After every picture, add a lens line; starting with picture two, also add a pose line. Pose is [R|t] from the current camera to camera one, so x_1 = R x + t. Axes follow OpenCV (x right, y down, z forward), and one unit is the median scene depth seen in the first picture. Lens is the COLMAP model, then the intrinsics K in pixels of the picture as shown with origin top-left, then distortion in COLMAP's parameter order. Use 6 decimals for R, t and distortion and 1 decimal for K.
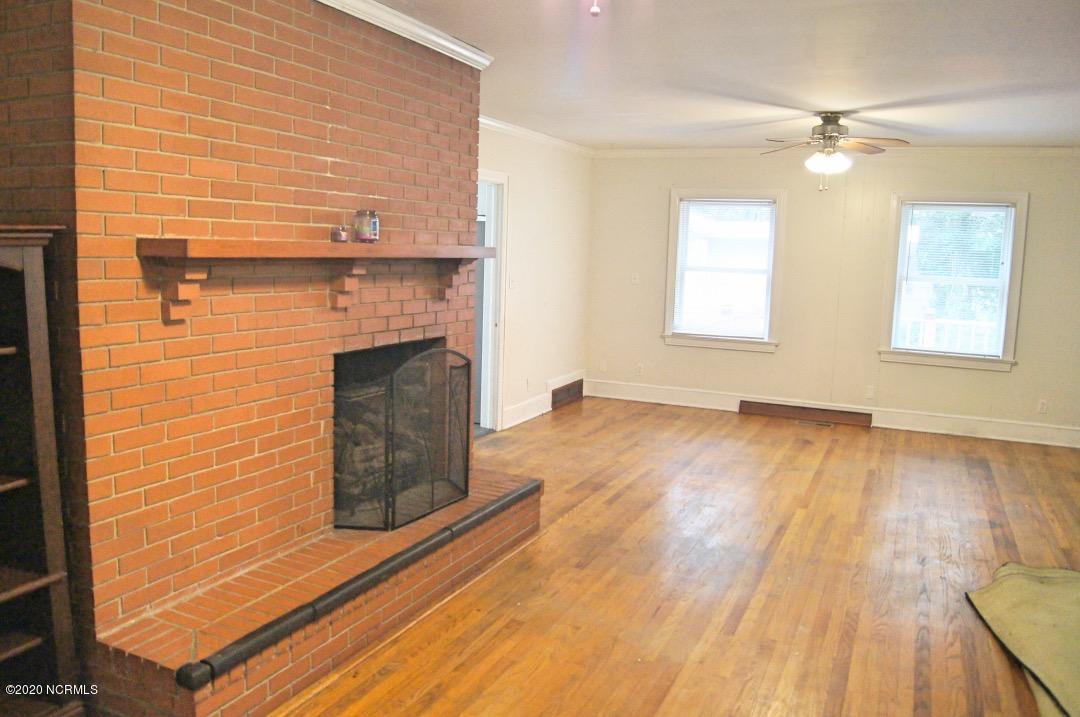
lens RADIAL K [[841.6, 0, 535.0], [0, 841.6, 359.0], [0, 0, 1]] dist [-0.084399, 0.013876]
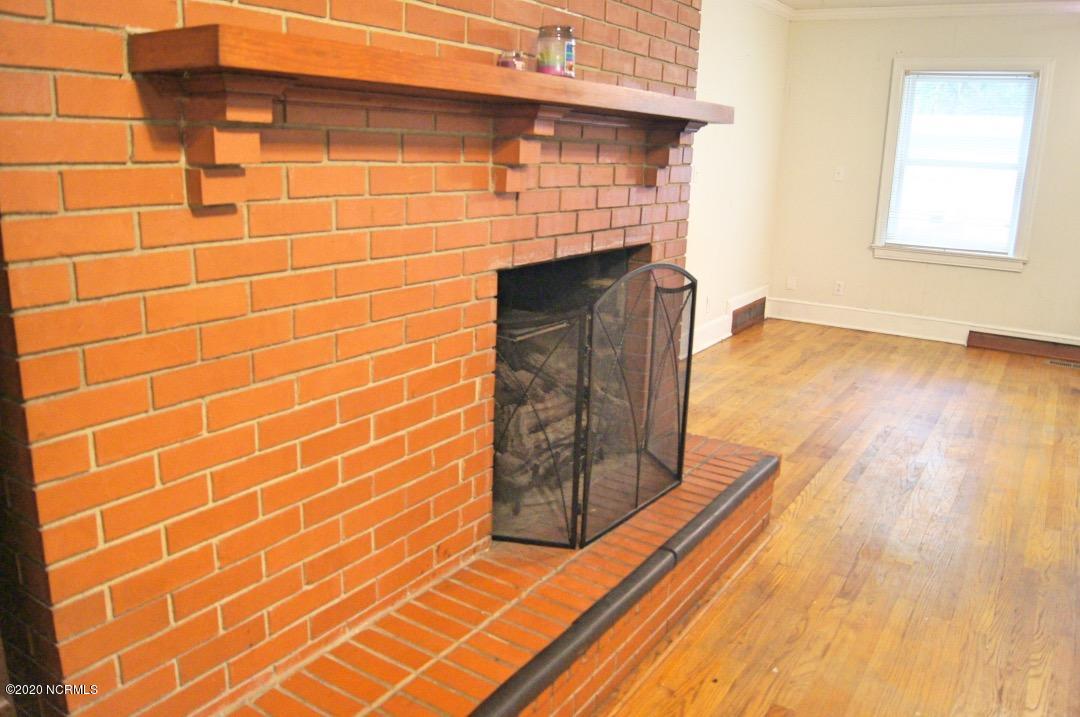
lens RADIAL K [[841.6, 0, 537.5], [0, 841.6, 356.4], [0, 0, 1]] dist [-0.084399, 0.013876]
pose [[0.990065, 0.033169, -0.136642, -0.126289], [-0.018173, 0.993813, 0.109569, -0.010896], [0.139431, -0.105997, 0.984542, 0.397433]]
